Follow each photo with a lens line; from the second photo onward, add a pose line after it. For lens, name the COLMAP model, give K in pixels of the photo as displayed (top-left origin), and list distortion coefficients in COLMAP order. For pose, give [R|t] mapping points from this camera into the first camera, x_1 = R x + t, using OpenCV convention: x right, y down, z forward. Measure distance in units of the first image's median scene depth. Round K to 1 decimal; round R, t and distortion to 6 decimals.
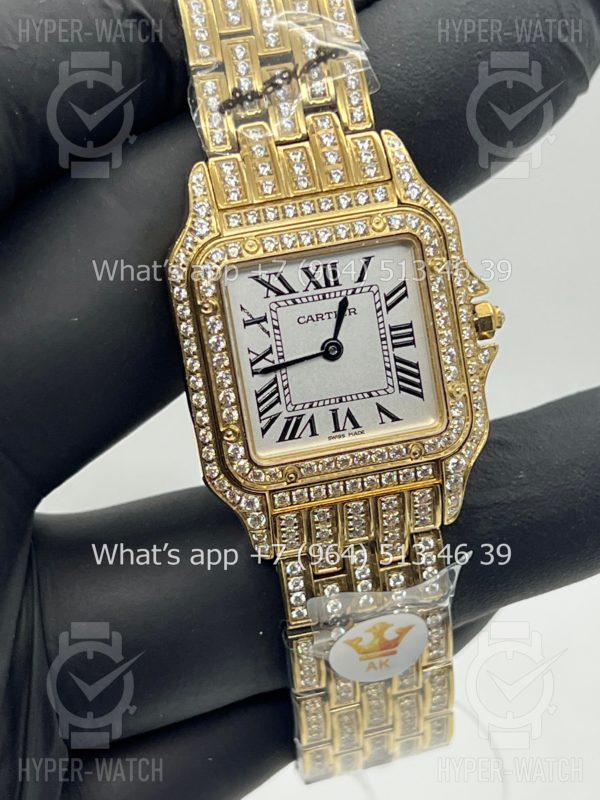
lens RADIAL K [[1792.3, 0, 300.0], [0, 1792.3, 400.0], [0, 0, 1]] dist [0.591910, -8.762087]
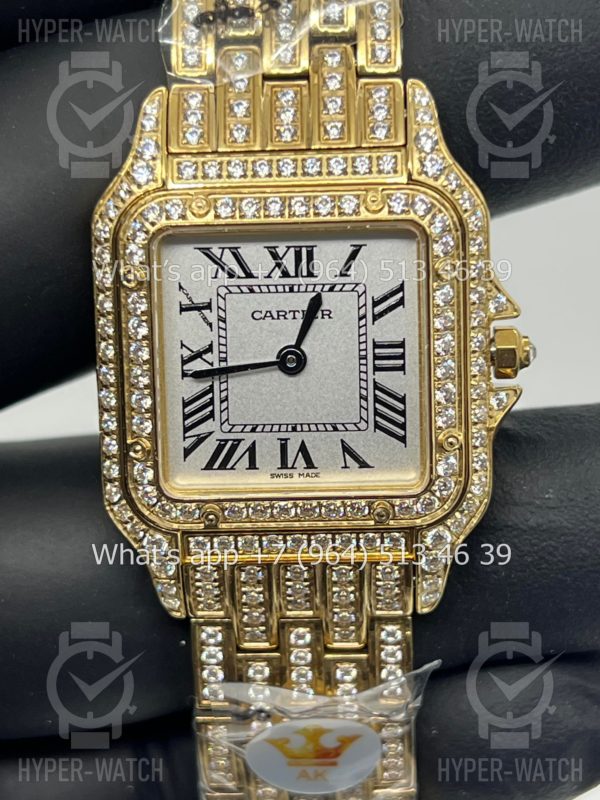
lens RADIAL K [[1792.3, 0, 300.0], [0, 1792.3, 400.0], [0, 0, 1]] dist [0.591910, -8.762087]
pose [[0.972890, 0.161115, -0.165915, 0.148014], [-0.156989, 0.986878, 0.037775, -0.040480], [0.169824, -0.010705, 0.985416, 0.261608]]
